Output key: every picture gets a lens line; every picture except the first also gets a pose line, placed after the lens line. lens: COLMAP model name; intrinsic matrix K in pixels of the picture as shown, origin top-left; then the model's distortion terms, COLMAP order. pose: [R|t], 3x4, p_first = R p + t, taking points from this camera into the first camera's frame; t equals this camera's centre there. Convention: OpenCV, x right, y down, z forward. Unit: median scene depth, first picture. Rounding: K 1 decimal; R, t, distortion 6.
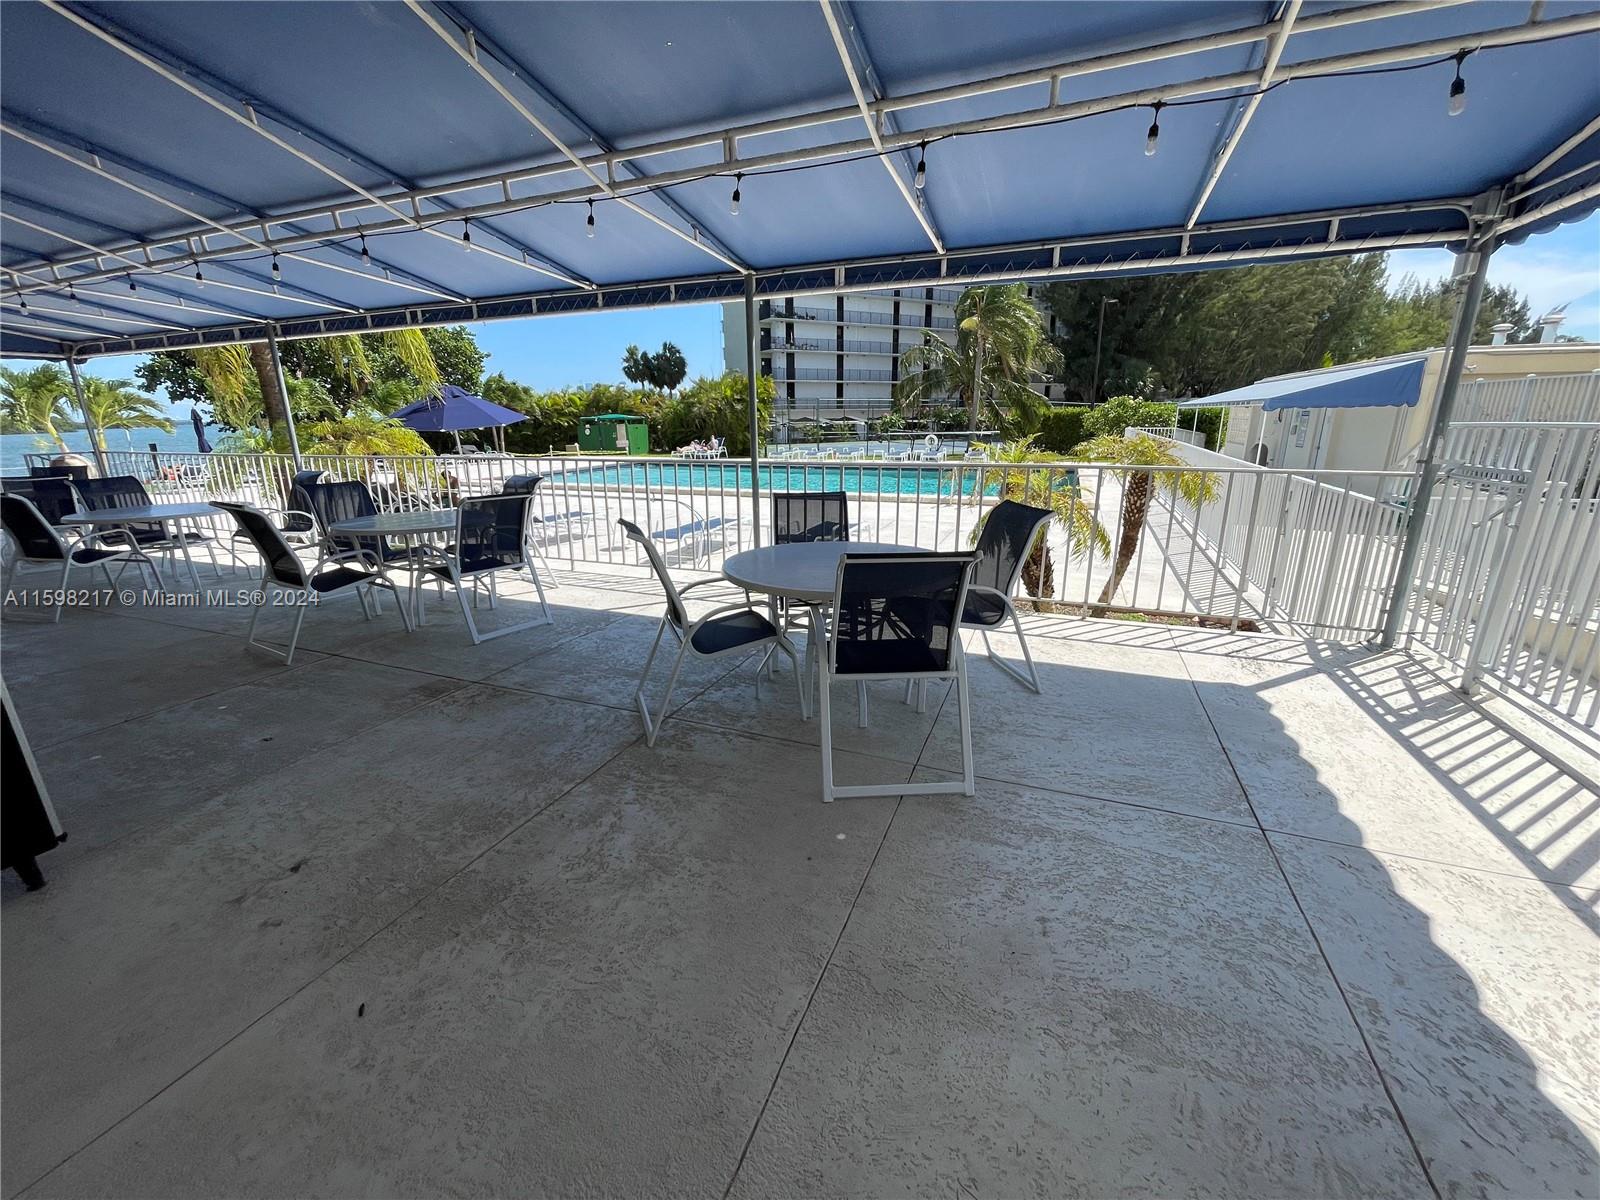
lens RADIAL K [[643.2, 0, 800.0], [0, 643.2, 600.0], [0, 0, 1]] dist [0.001233, -0.000204]
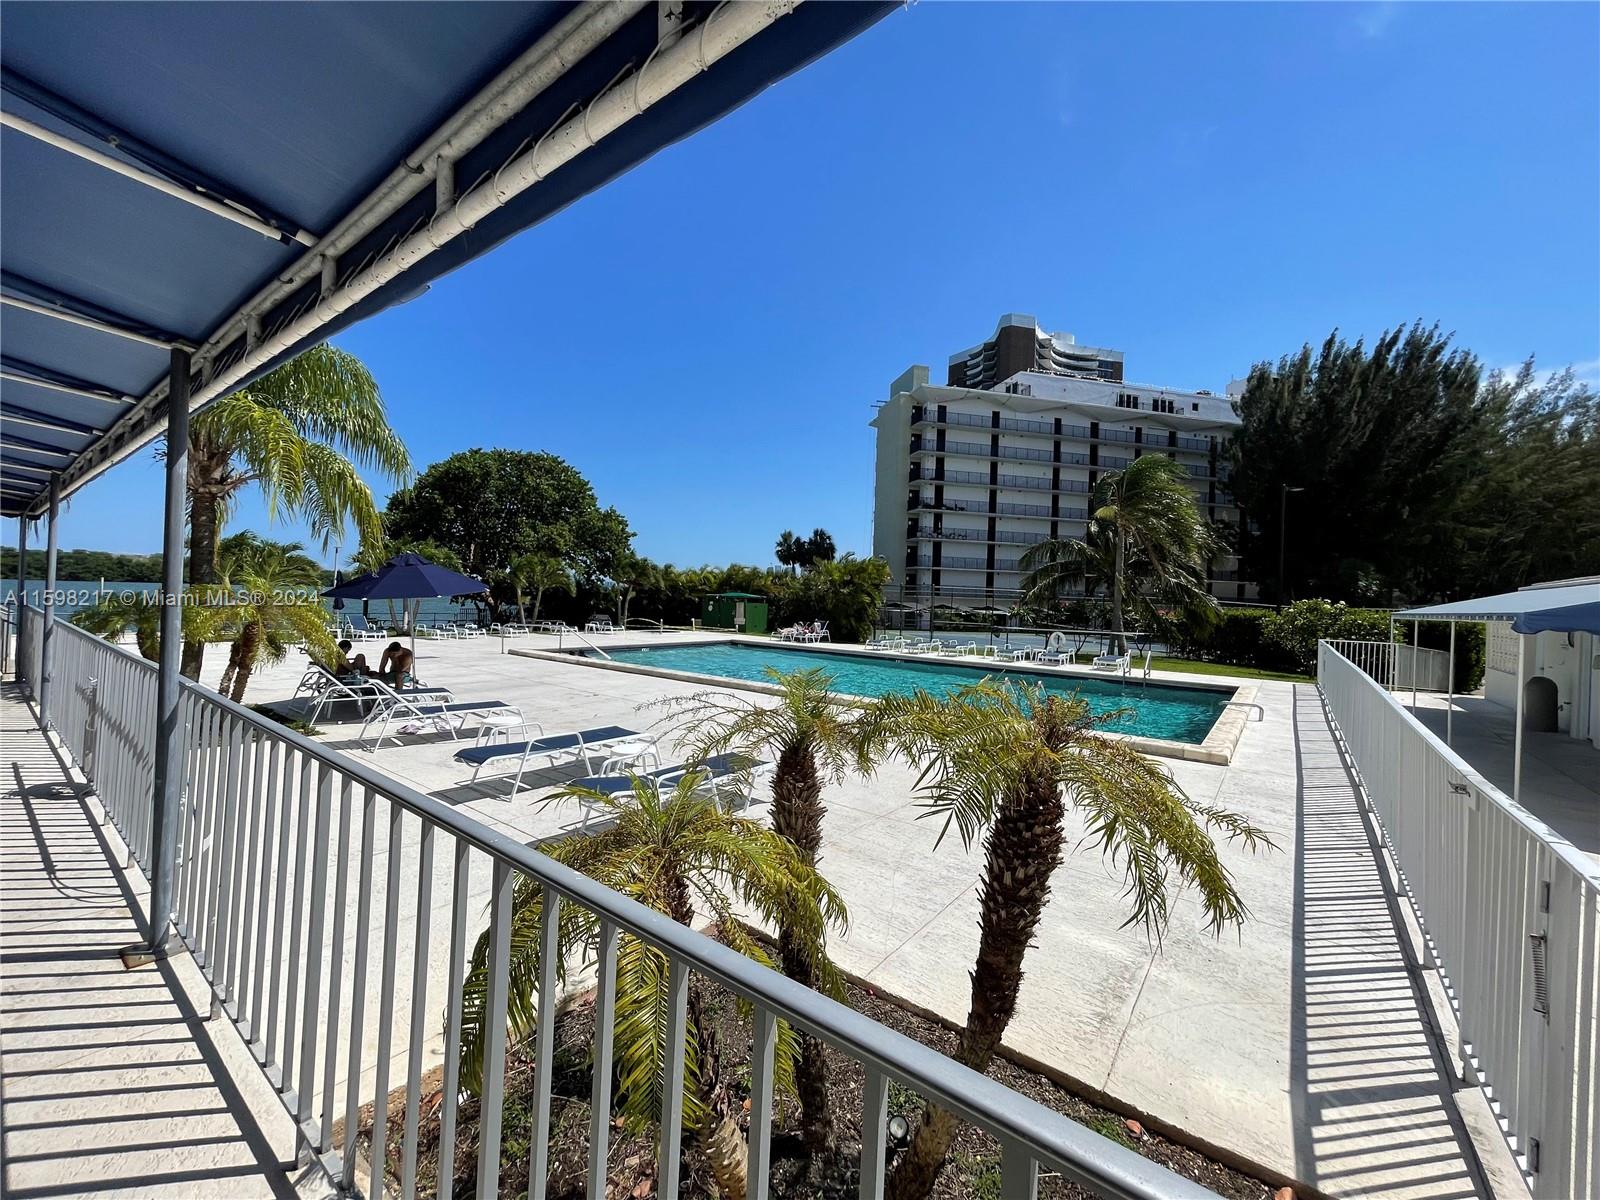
lens RADIAL K [[643.2, 0, 800.0], [0, 643.2, 600.0], [0, 0, 1]] dist [0.001233, -0.000204]
pose [[0.963667, 0.047076, -0.262927, 0.058975], [-0.117320, 0.958913, -0.258307, -0.023465], [0.239964, 0.279768, 0.929595, 0.072848]]
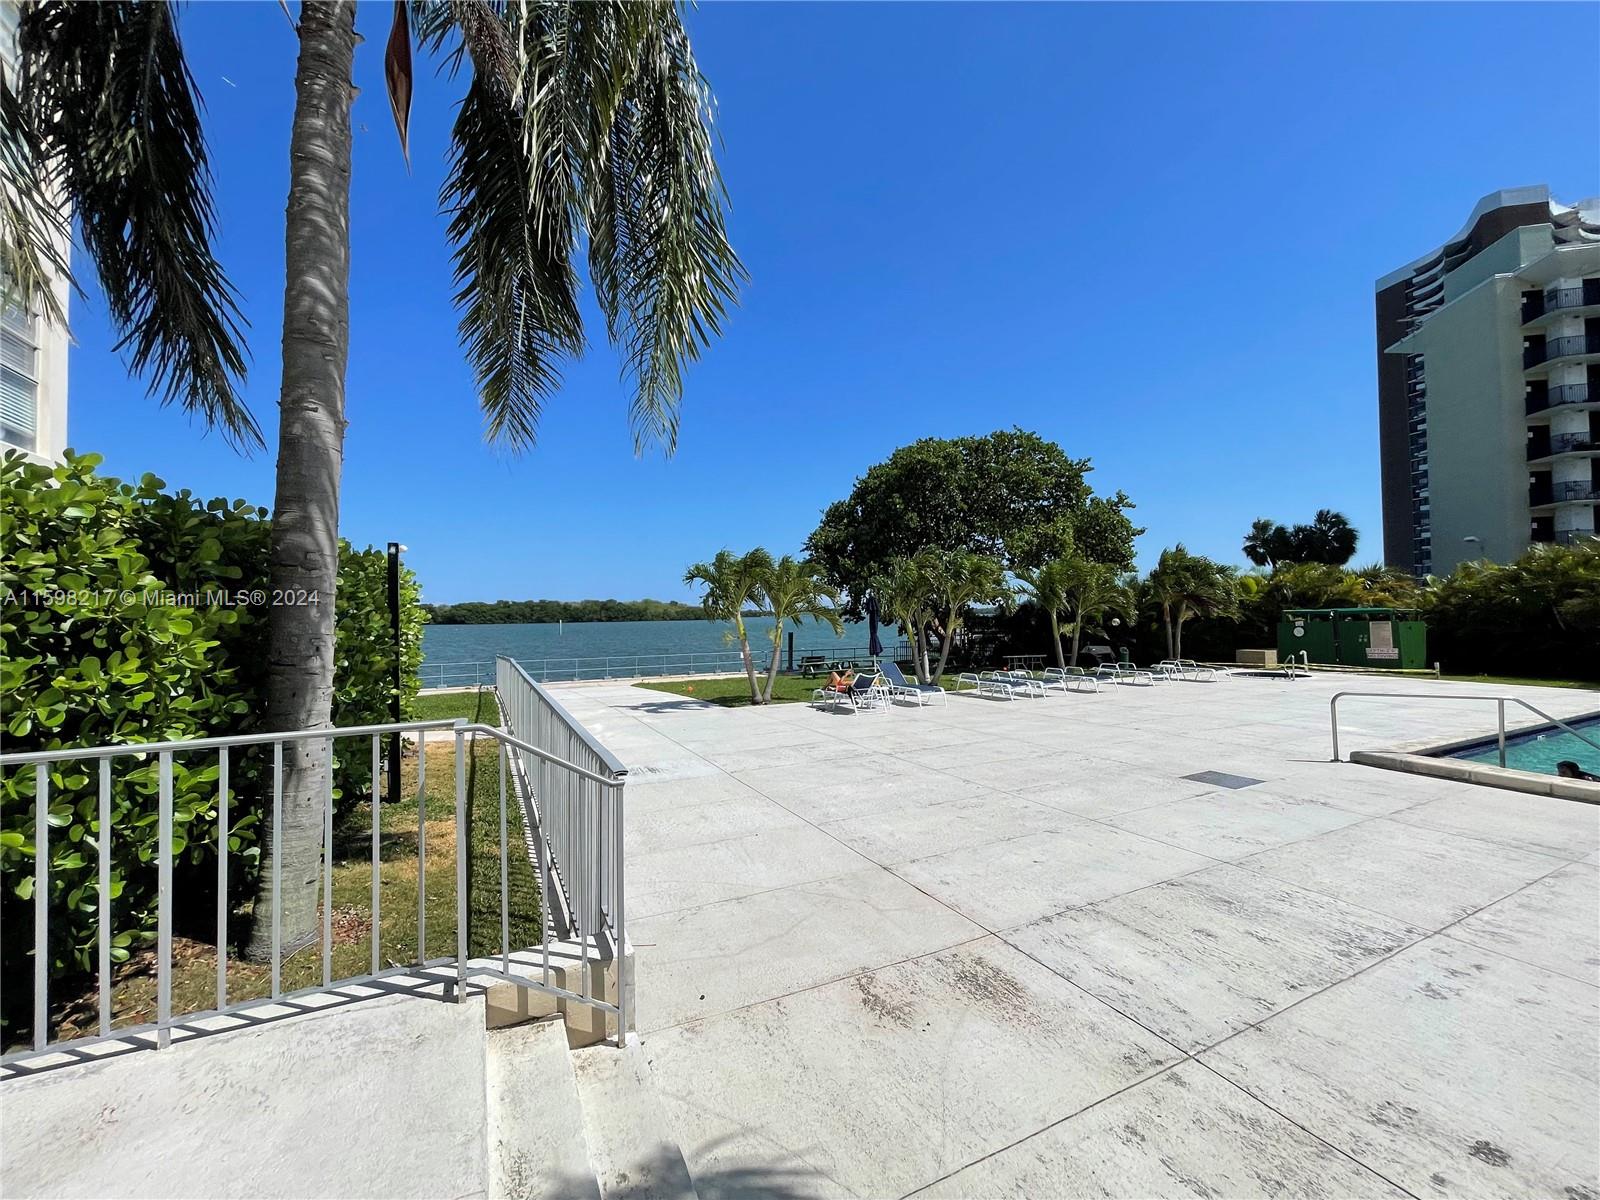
lens RADIAL K [[637.2, 0, 800.0], [0, 637.2, 600.0], [0, 0, 1]] dist [0.002362, -0.000030]
pose [[0.748314, -0.006248, -0.663315, -0.231661], [-0.184747, 0.958428, -0.217448, -0.051802], [0.637098, 0.285265, 0.716051, 0.185332]]
